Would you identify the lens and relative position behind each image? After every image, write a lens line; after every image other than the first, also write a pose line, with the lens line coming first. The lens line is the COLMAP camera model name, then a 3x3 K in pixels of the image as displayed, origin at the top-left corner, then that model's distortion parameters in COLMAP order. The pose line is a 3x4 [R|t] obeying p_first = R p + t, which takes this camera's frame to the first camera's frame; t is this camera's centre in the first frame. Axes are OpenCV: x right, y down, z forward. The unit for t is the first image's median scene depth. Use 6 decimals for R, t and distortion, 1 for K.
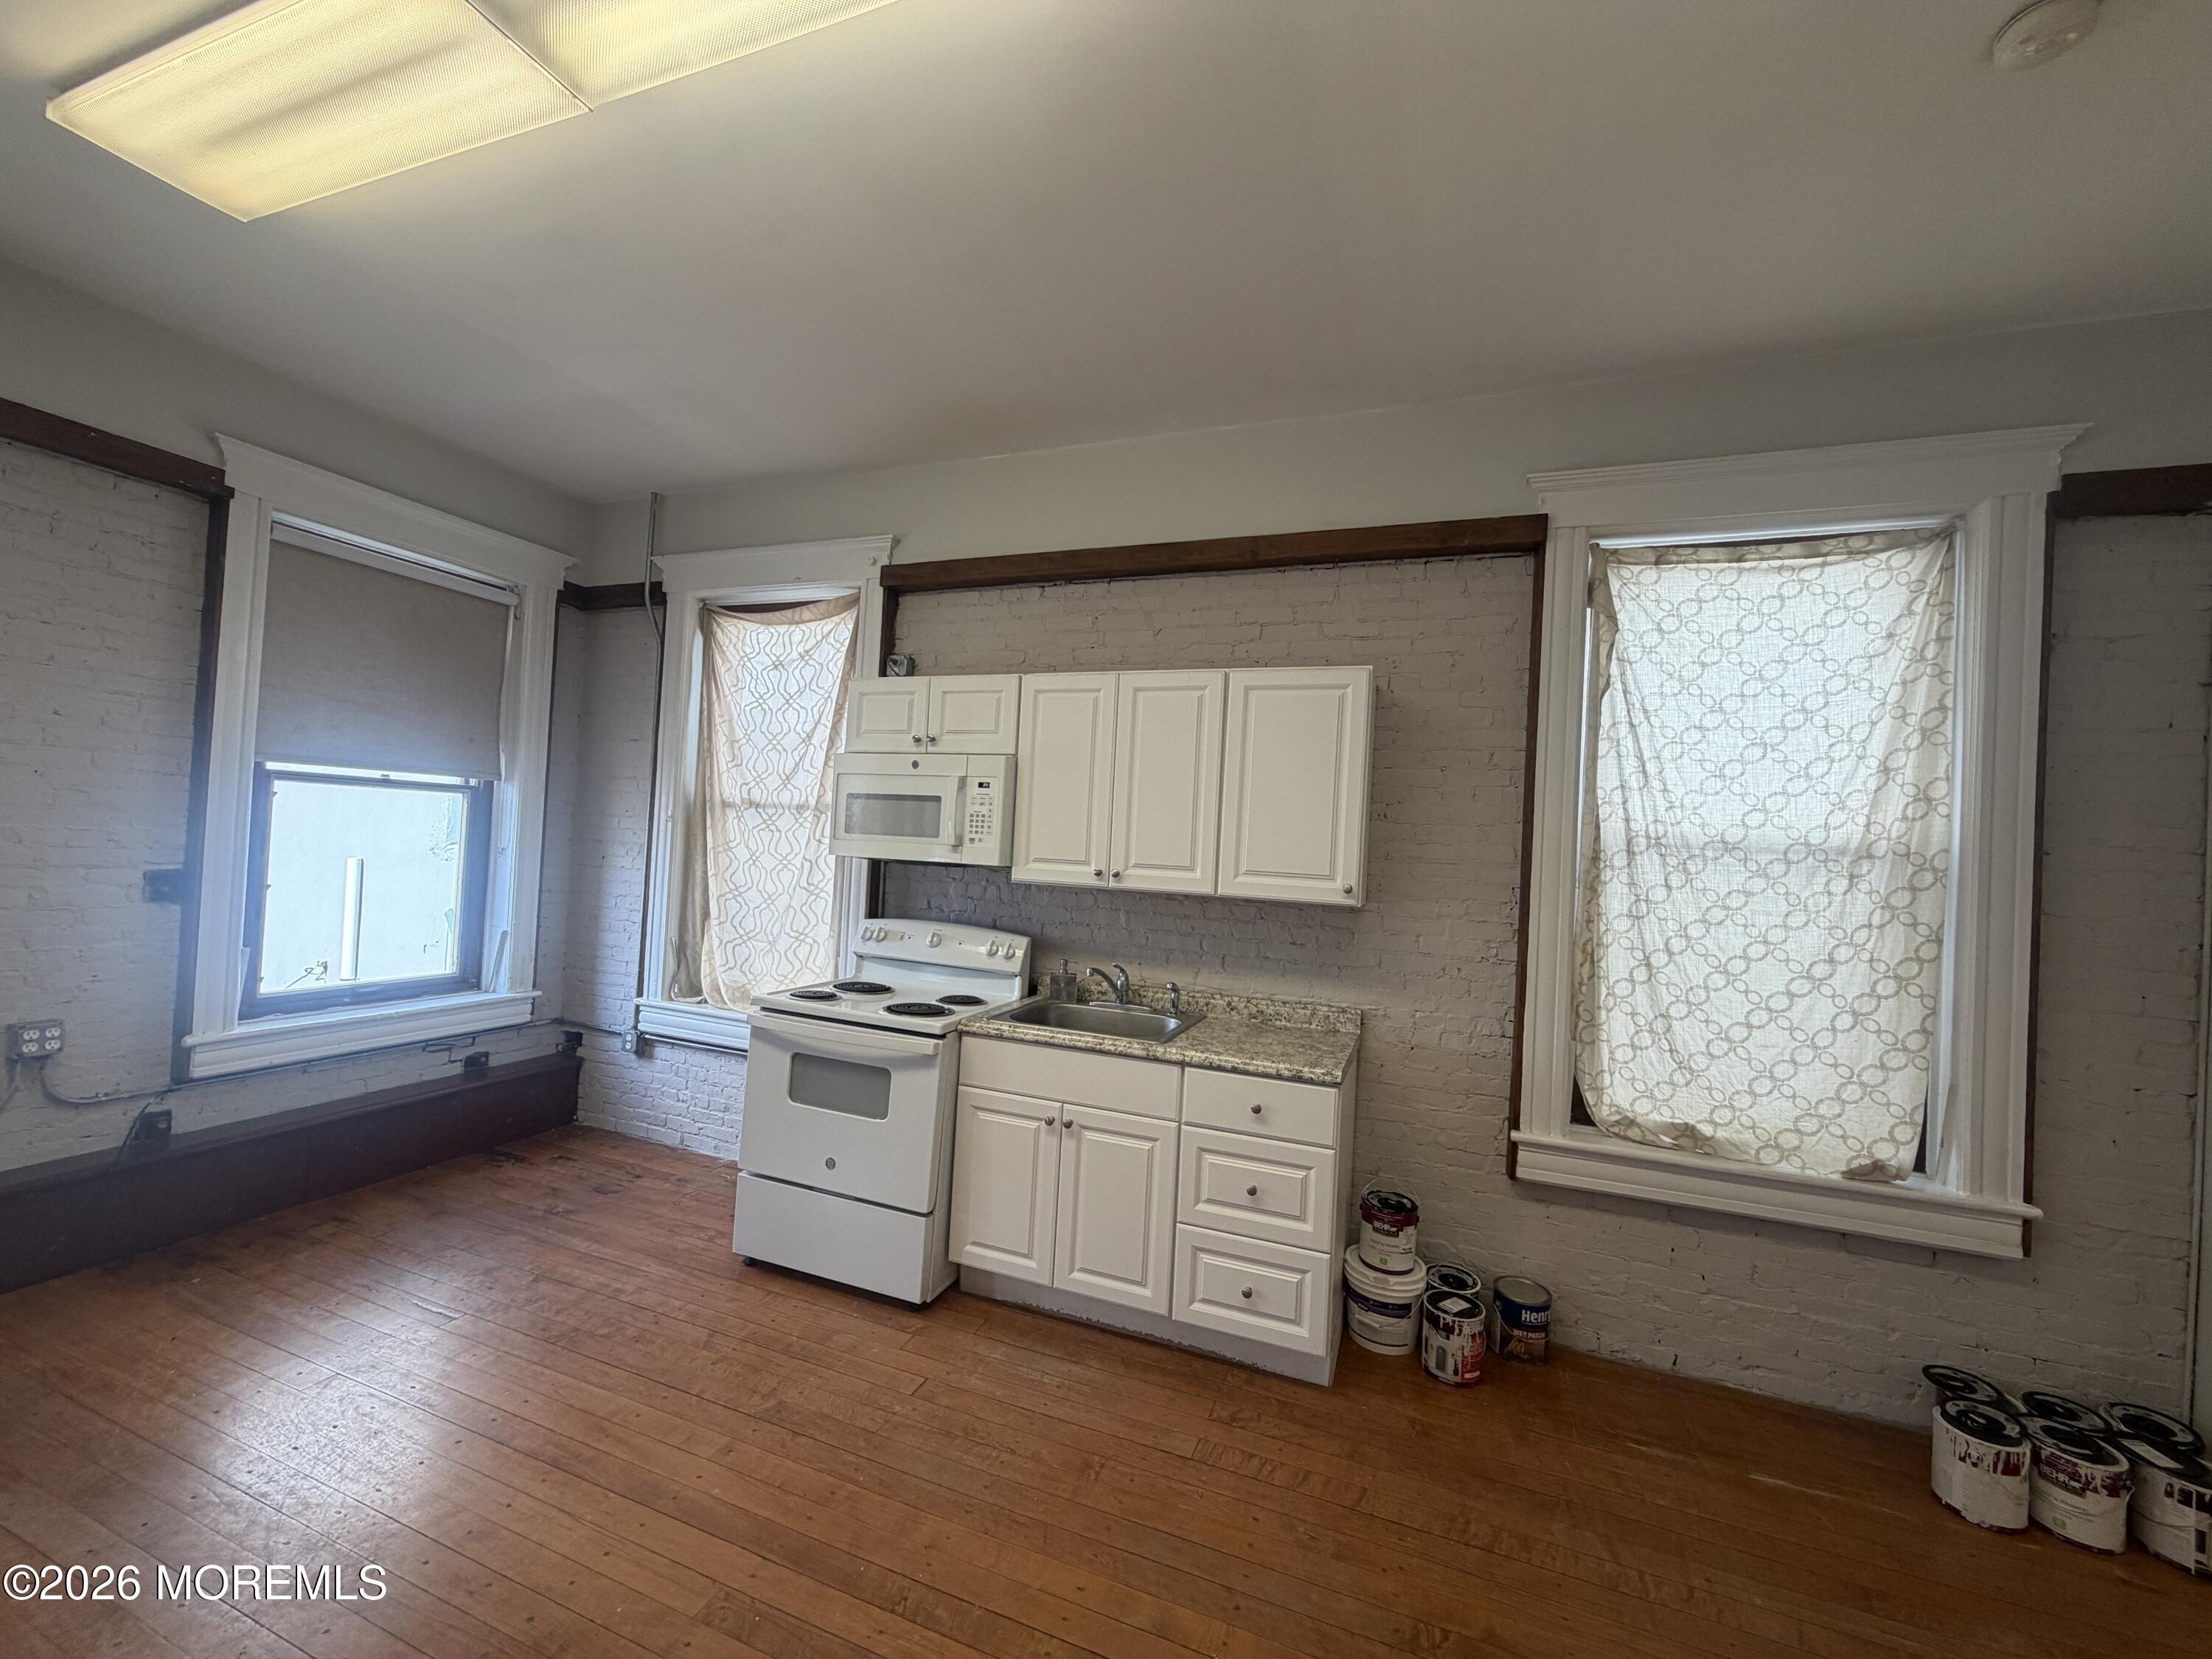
lens RADIAL K [[878.7, 0, 1100.8], [0, 878.7, 832.2], [0, 0, 1]] dist [-0.000907, -0.000072]
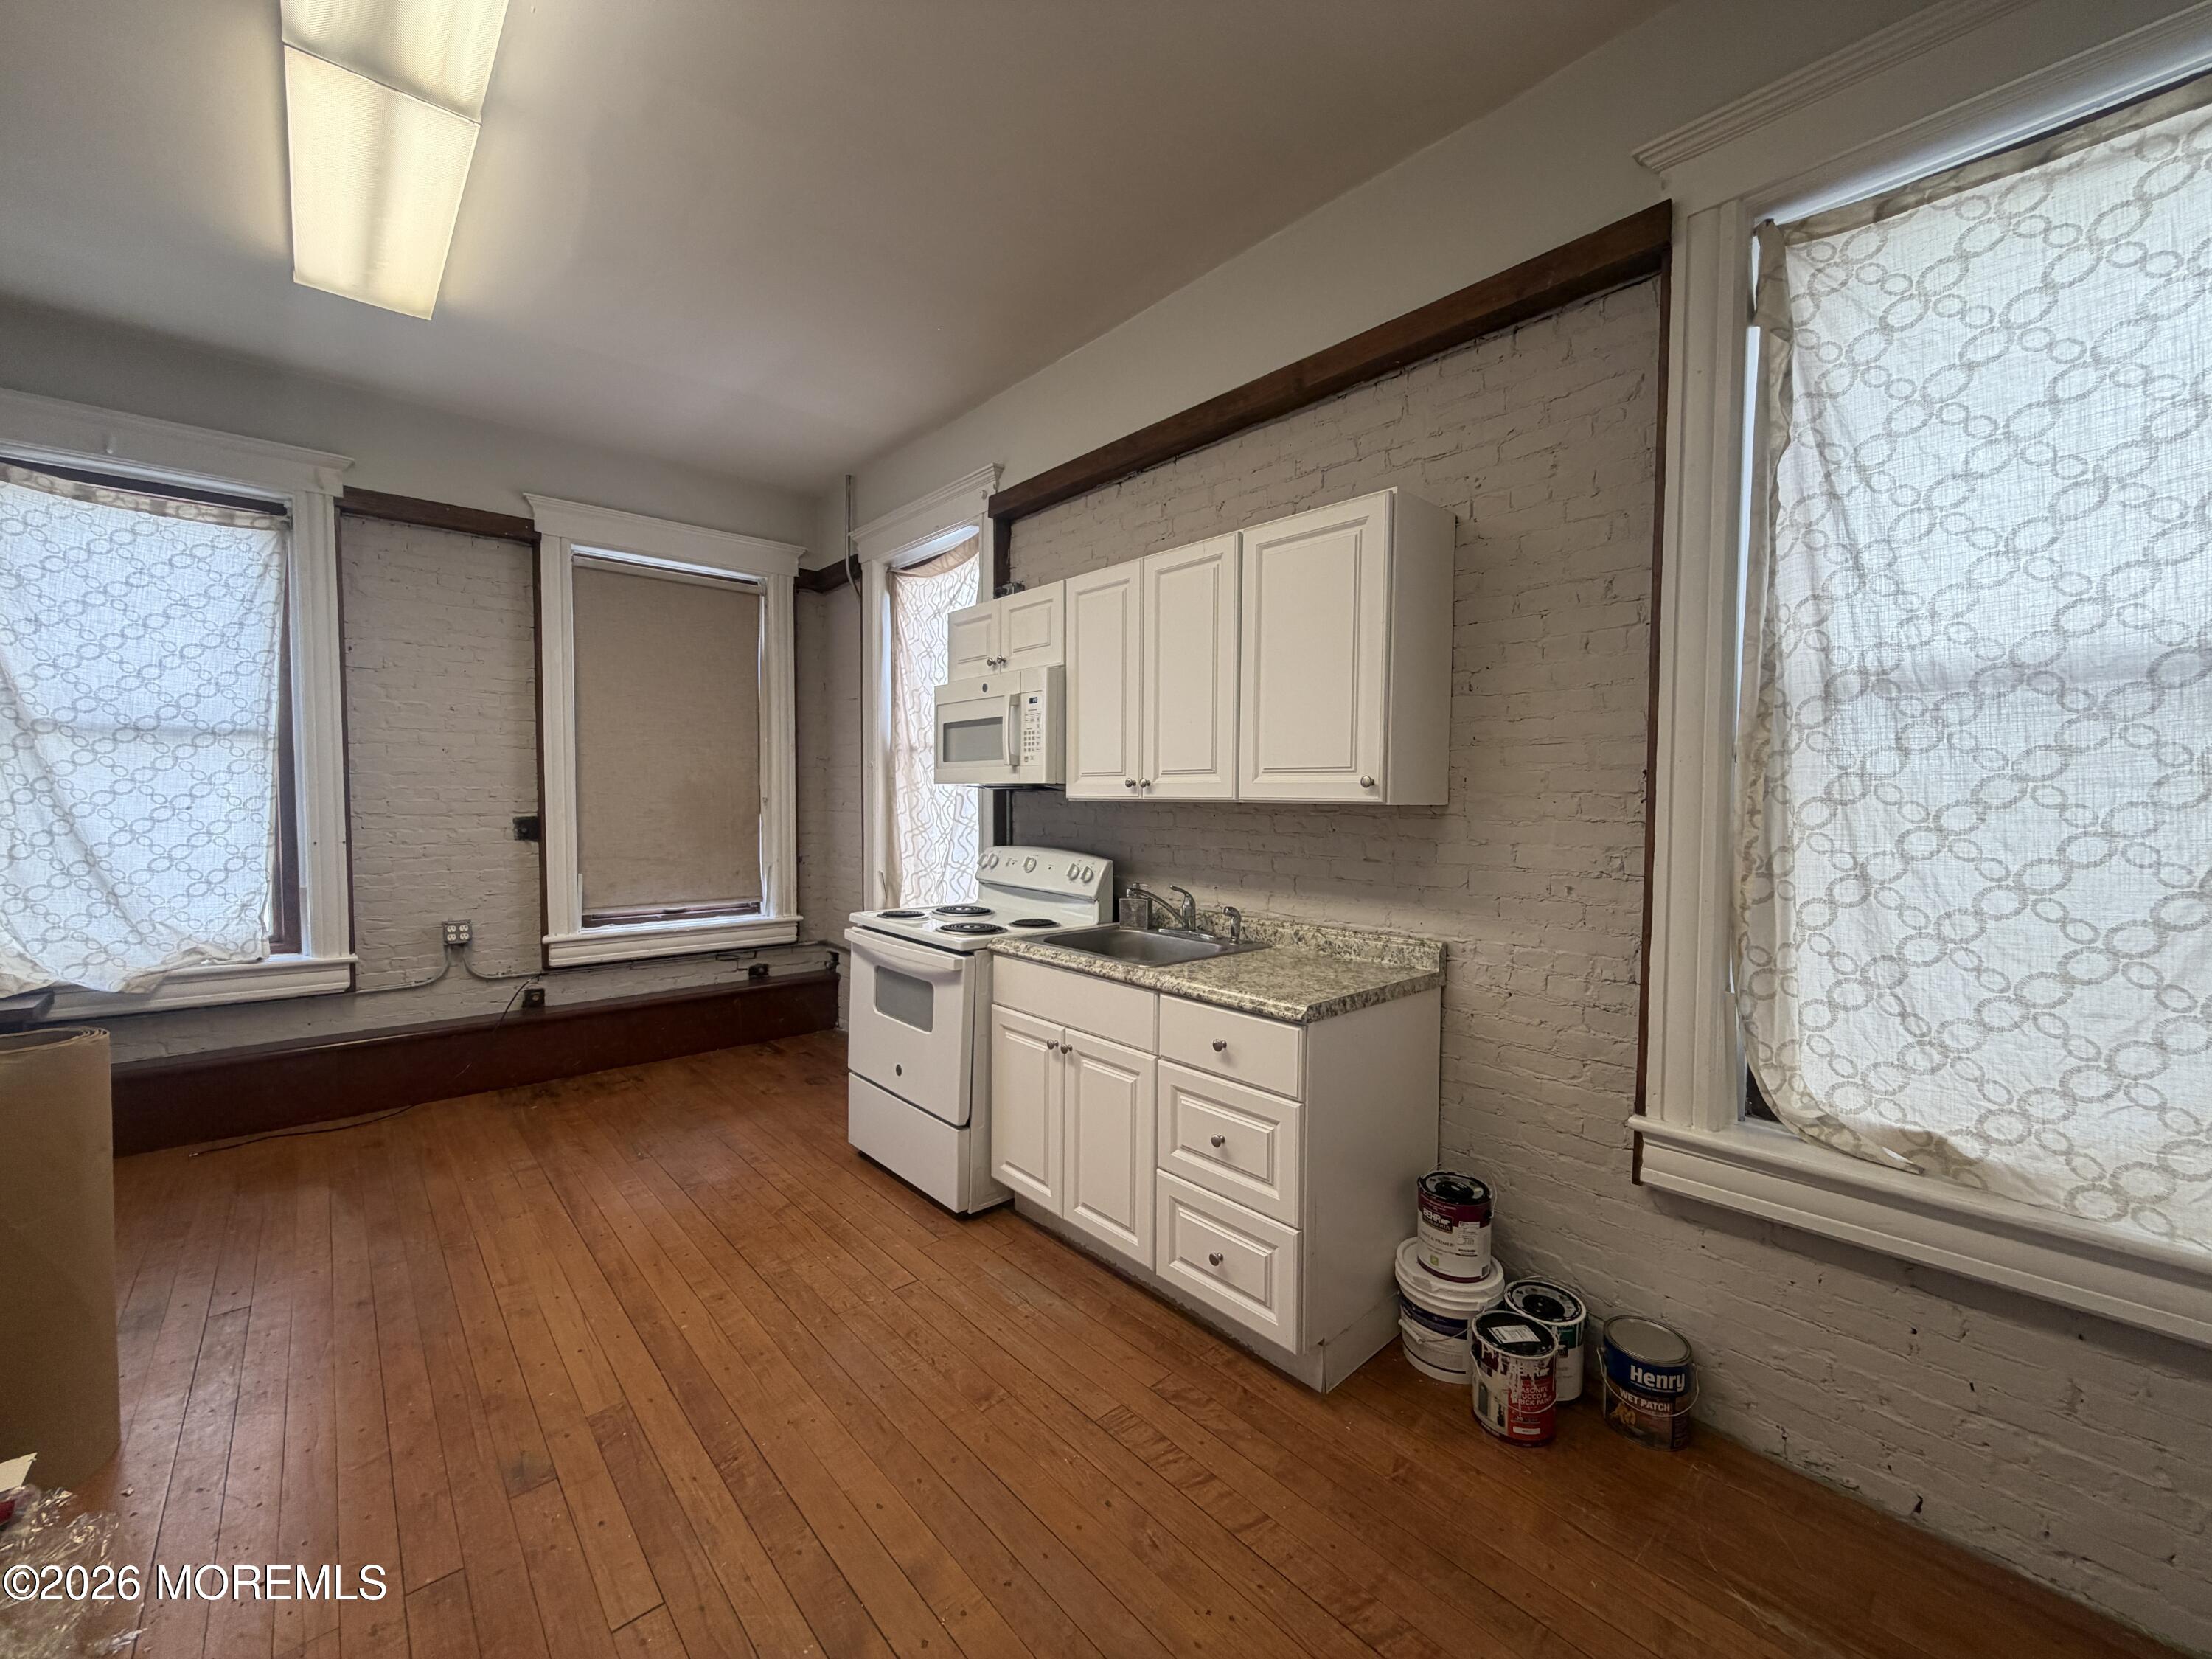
lens RADIAL K [[878.7, 0, 1100.8], [0, 878.7, 832.2], [0, 0, 1]] dist [-0.000907, -0.000072]
pose [[0.887795, -0.027601, -0.459410, 0.423088], [0.047646, 0.998349, 0.032094, 0.072080], [0.457766, -0.050382, 0.887644, 0.195038]]
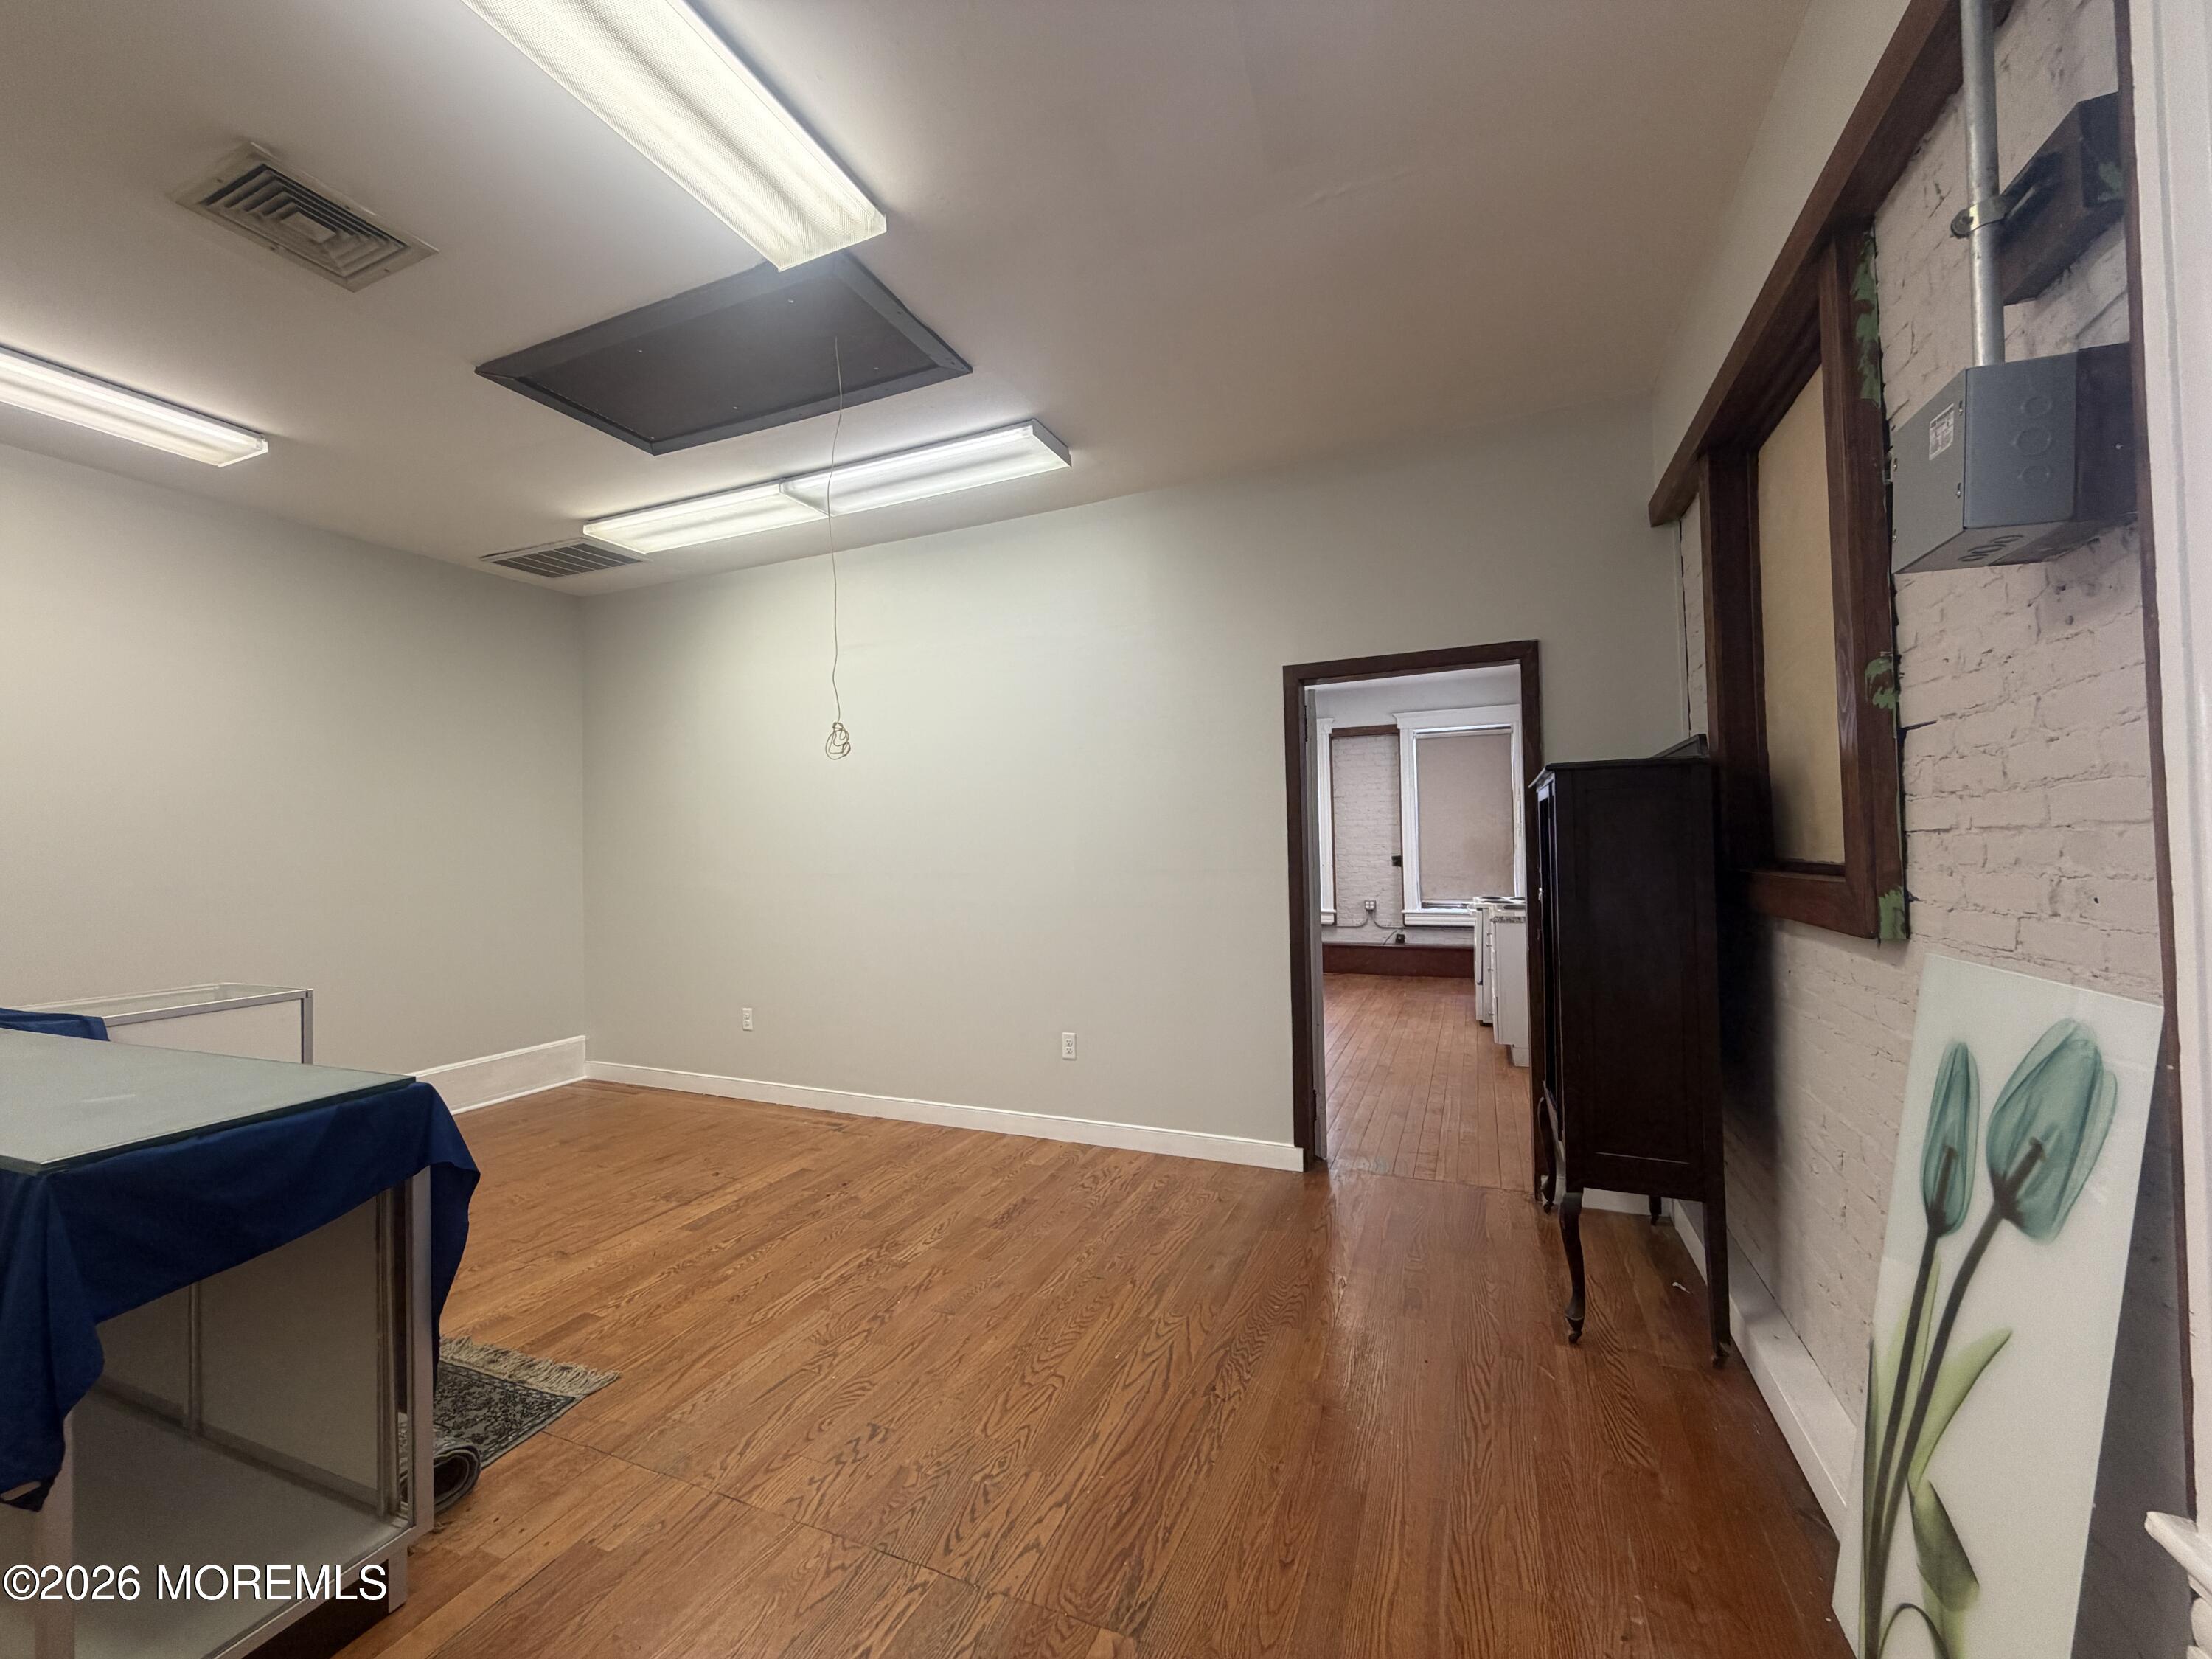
lens RADIAL K [[878.7, 0, 1100.8], [0, 878.7, 832.2], [0, 0, 1]] dist [-0.000907, -0.000072]
pose [[-0.036511, -0.072458, -0.996703, 2.269154], [0.031995, 0.996772, -0.073635, 0.169949], [0.998821, -0.034578, -0.034075, 0.072329]]
